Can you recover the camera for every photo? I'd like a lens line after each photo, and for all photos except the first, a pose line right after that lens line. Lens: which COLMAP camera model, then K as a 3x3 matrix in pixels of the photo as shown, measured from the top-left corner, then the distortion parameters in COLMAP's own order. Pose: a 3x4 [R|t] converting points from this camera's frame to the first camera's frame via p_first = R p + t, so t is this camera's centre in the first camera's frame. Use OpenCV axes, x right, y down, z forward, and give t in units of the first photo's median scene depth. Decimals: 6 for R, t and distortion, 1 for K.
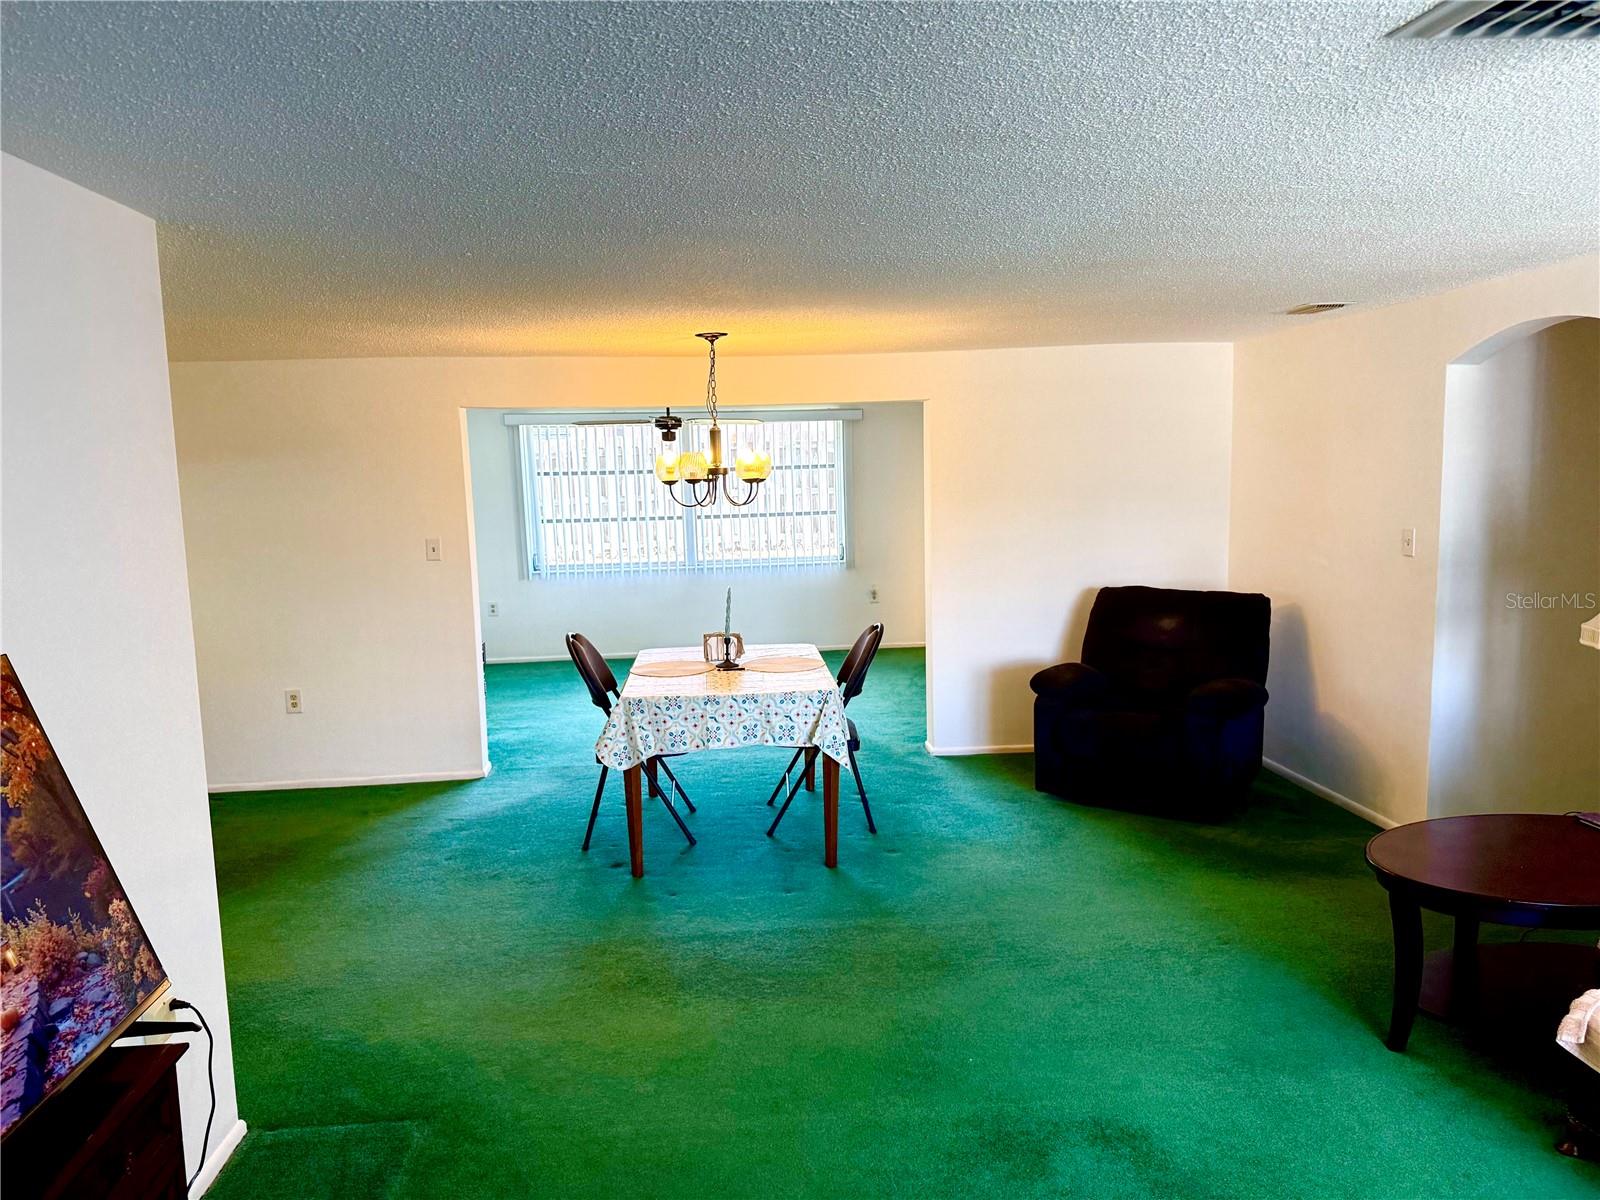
lens RADIAL K [[1130.6, 0, 800.0], [0, 1130.6, 600.0], [0, 0, 1]] dist [0.189281, -0.348833]
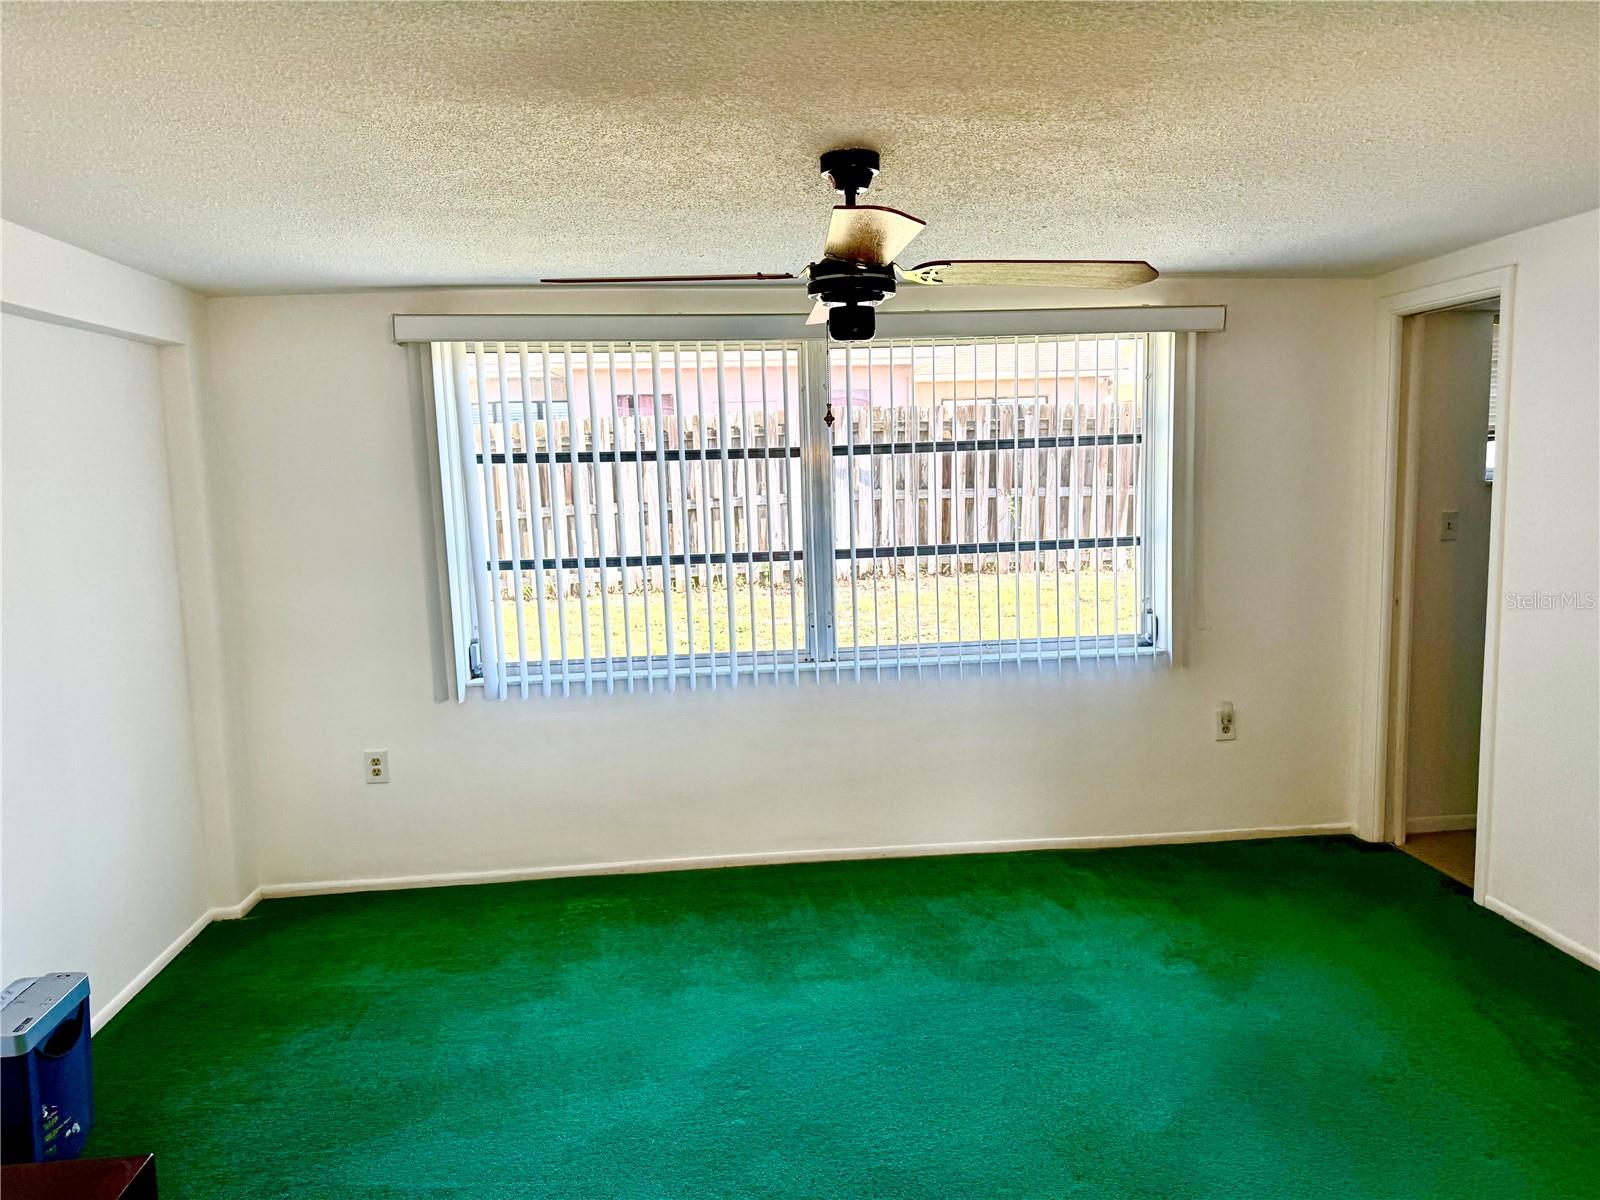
lens RADIAL K [[1130.6, 0, 800.0], [0, 1130.6, 600.0], [0, 0, 1]] dist [0.189281, -0.348833]
pose [[0.999944, 0.001263, -0.010552, -0.103536], [-0.001250, 0.999998, 0.001318, -0.057648], [0.010553, -0.001305, 0.999943, 0.570118]]
